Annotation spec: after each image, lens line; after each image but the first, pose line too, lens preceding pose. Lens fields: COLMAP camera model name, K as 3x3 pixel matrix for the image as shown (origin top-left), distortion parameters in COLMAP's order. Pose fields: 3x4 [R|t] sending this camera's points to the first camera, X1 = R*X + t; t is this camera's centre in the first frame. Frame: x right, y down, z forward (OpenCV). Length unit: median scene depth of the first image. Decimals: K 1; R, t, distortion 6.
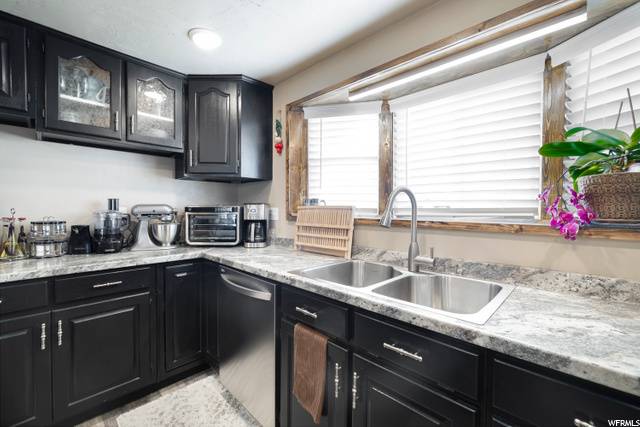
lens RADIAL K [[267.5, 0, 317.8], [0, 267.5, 212.0], [0, 0, 1]] dist [-0.000455, -0.000034]
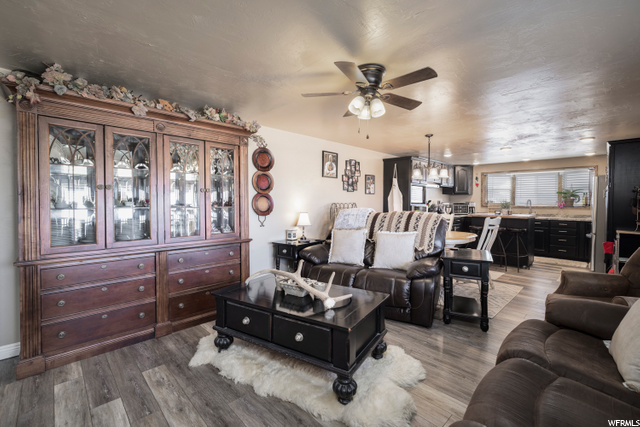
lens RADIAL K [[277.6, 0, 326.5], [0, 277.6, 206.7], [0, 0, 1]] dist [0.010124, -0.000106]
pose [[0.999925, 0.002920, -0.011856, -2.148100], [-0.002866, 0.999985, 0.004590, 0.017833], [0.011869, -0.004556, 0.999919, -2.691899]]
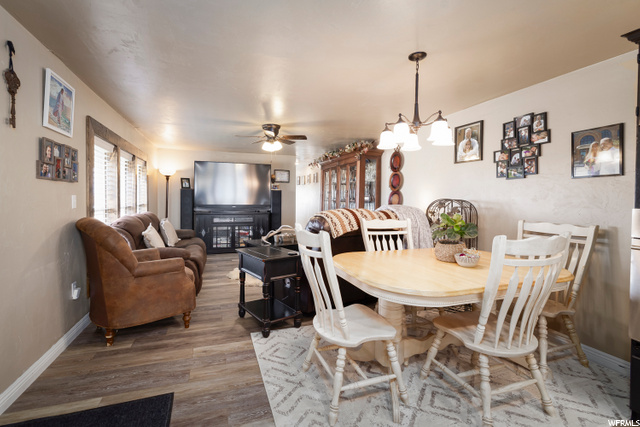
lens RADIAL K [[277.6, 0, 326.5], [0, 277.6, 206.7], [0, 0, 1]] dist [0.010124, -0.000106]
pose [[-0.398807, 0.026096, -0.916663, -0.406968], [-0.017214, 0.999206, 0.035935, -0.002275], [0.916873, 0.030111, -0.398041, -0.526795]]
